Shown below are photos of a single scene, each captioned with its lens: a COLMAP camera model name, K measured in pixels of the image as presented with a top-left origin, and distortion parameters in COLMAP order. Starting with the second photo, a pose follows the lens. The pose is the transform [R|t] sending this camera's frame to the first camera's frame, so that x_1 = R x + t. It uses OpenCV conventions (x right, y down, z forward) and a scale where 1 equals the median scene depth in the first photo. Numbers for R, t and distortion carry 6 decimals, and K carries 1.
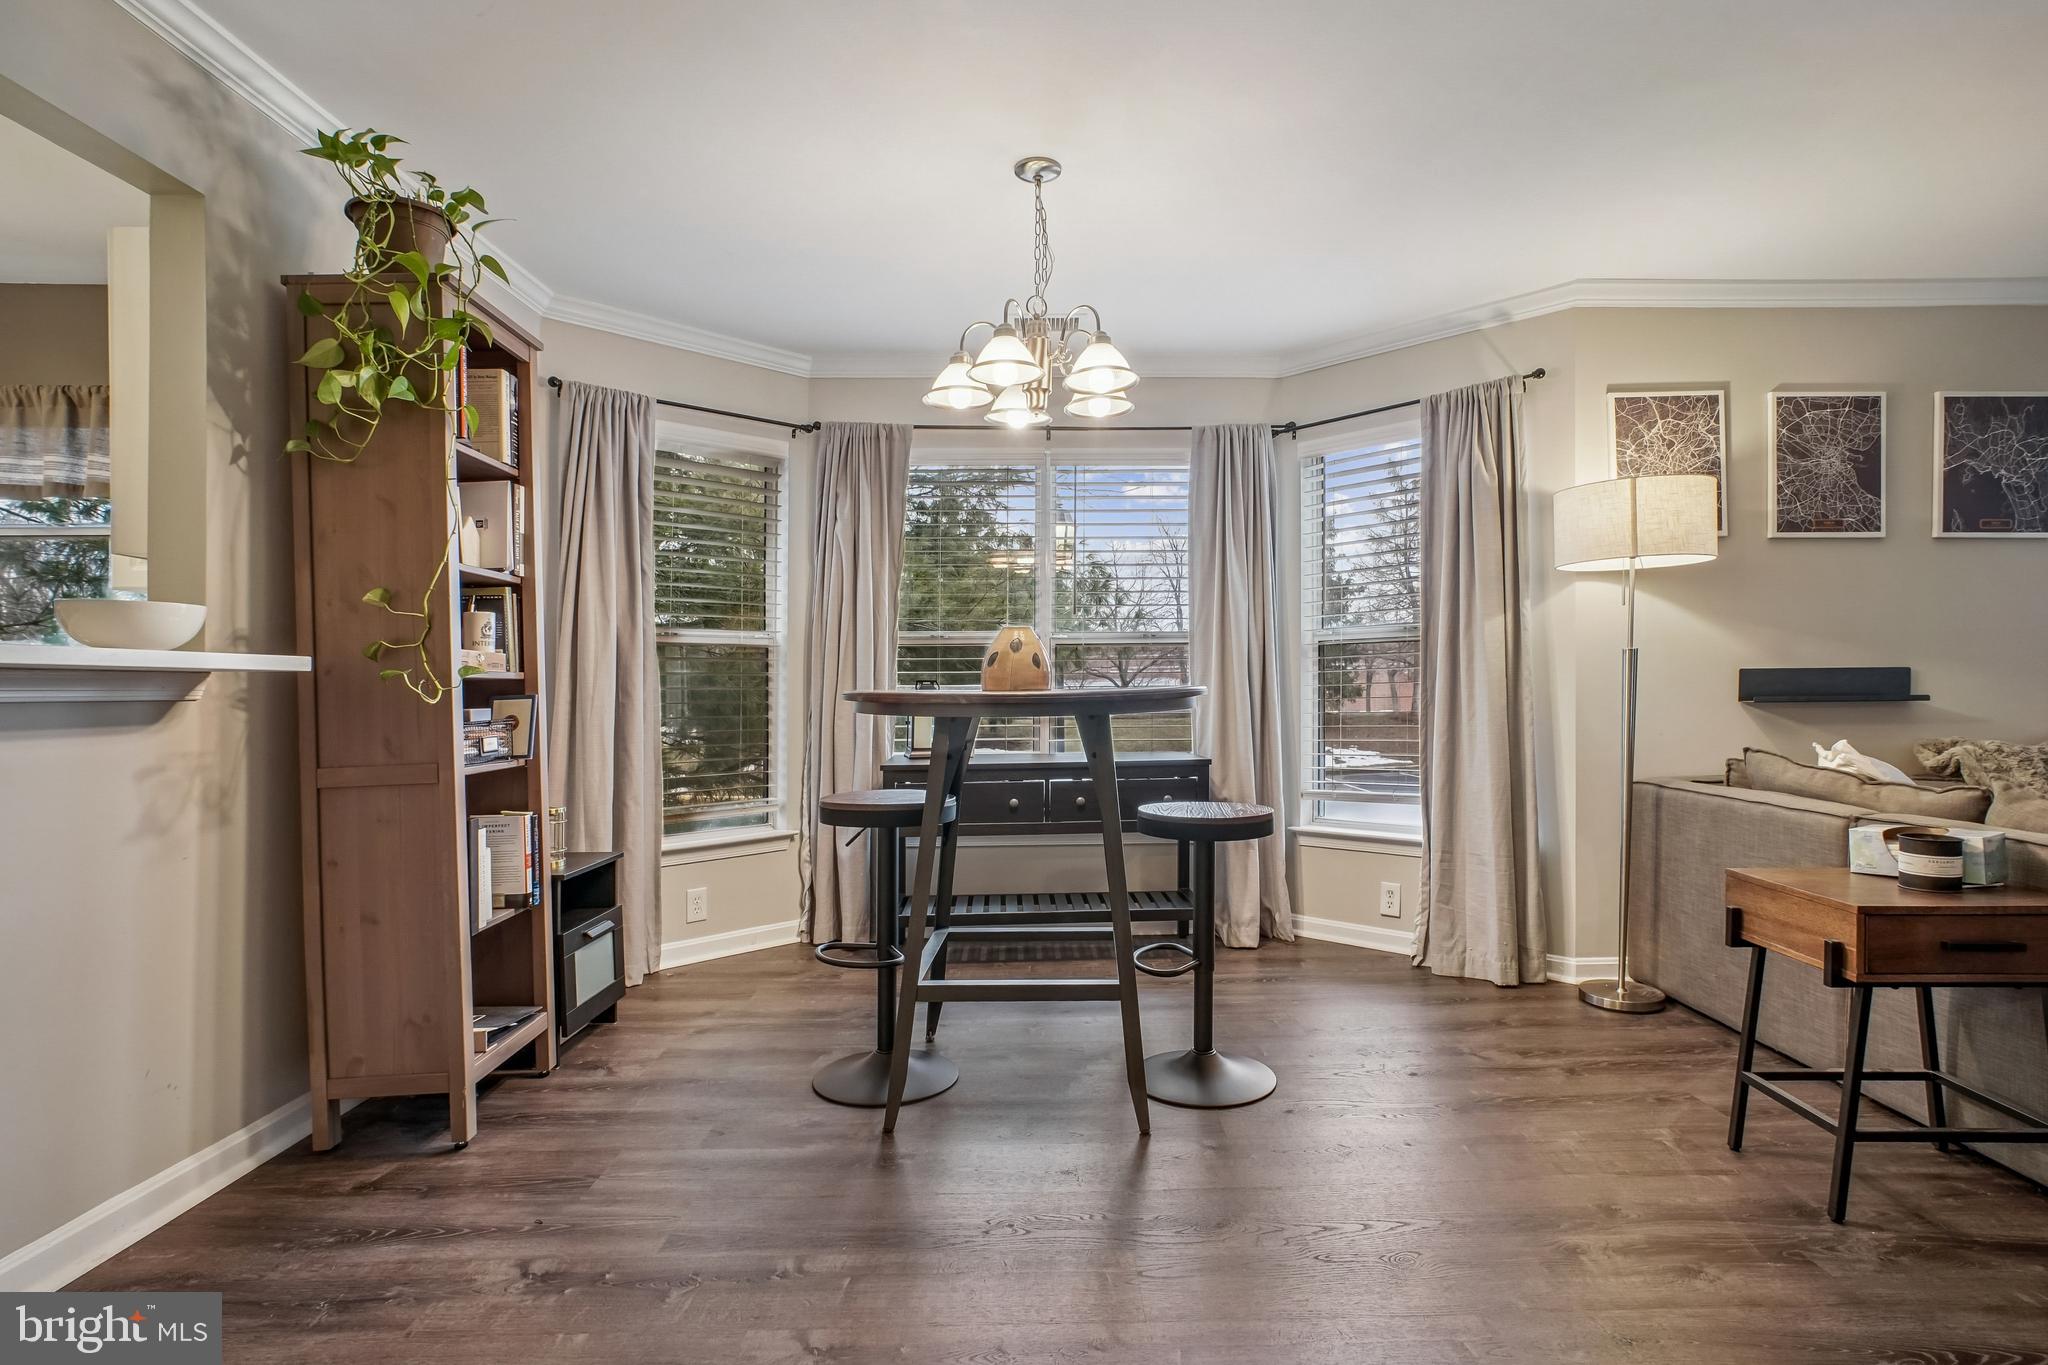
lens RADIAL K [[1016.4, 0, 1062.1], [0, 1016.4, 692.5], [0, 0, 1]] dist [-0.036641, 0.030301]
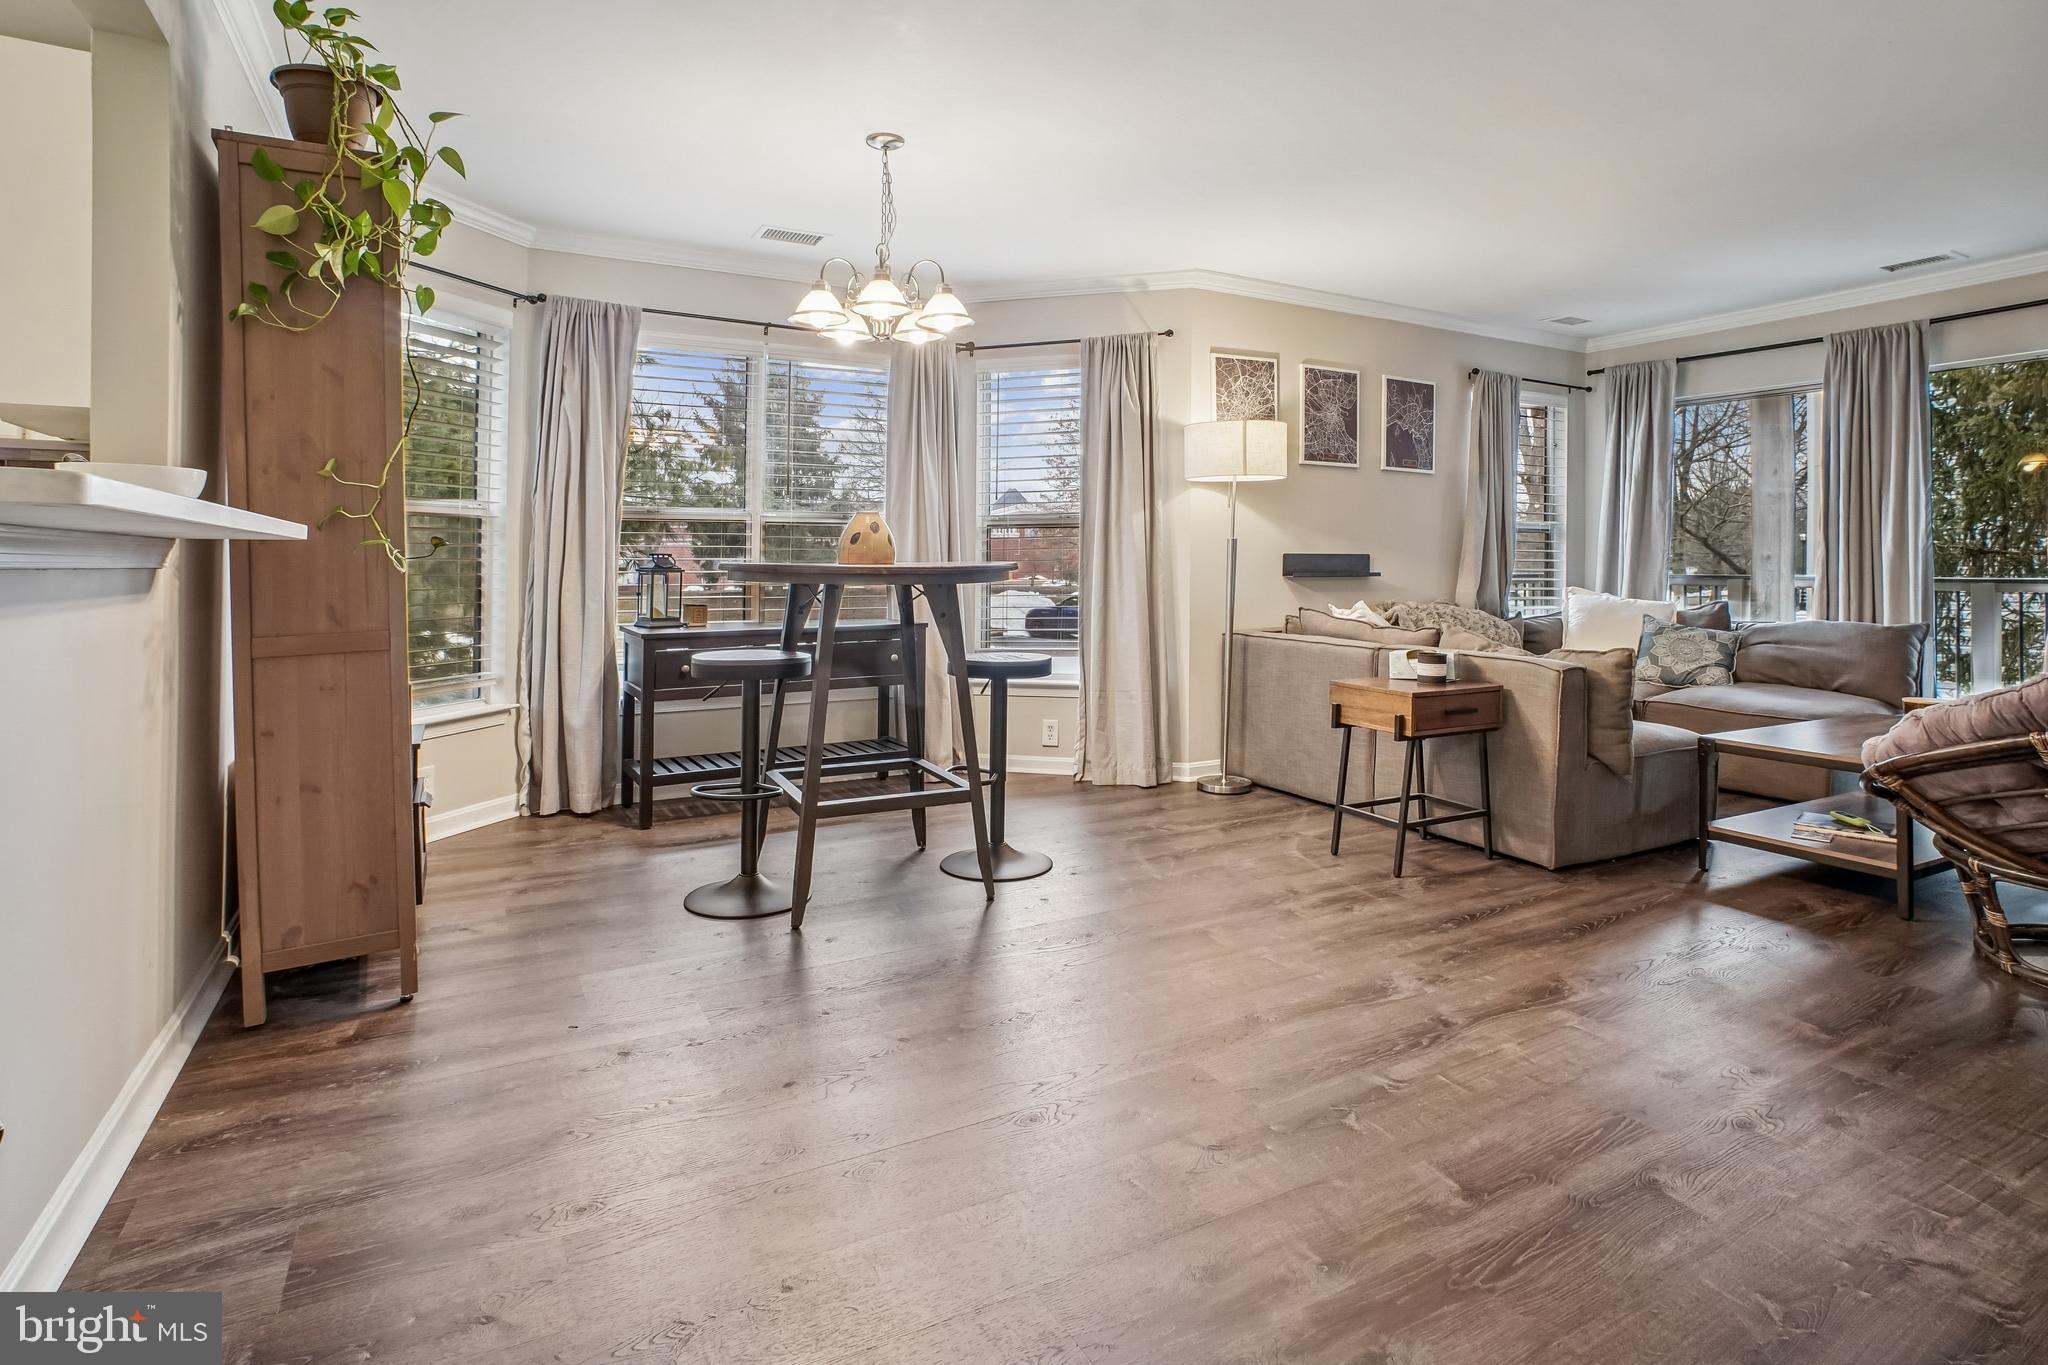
lens RADIAL K [[1046.9, 0, 1027.6], [0, 1046.9, 572.9], [0, 0, 1]] dist [-0.026998, 0.000993]
pose [[0.886492, 0.004882, 0.462718, -0.349173], [-0.006828, 0.999973, 0.002531, 0.002748], [-0.462693, -0.005403, 0.886502, -0.159766]]
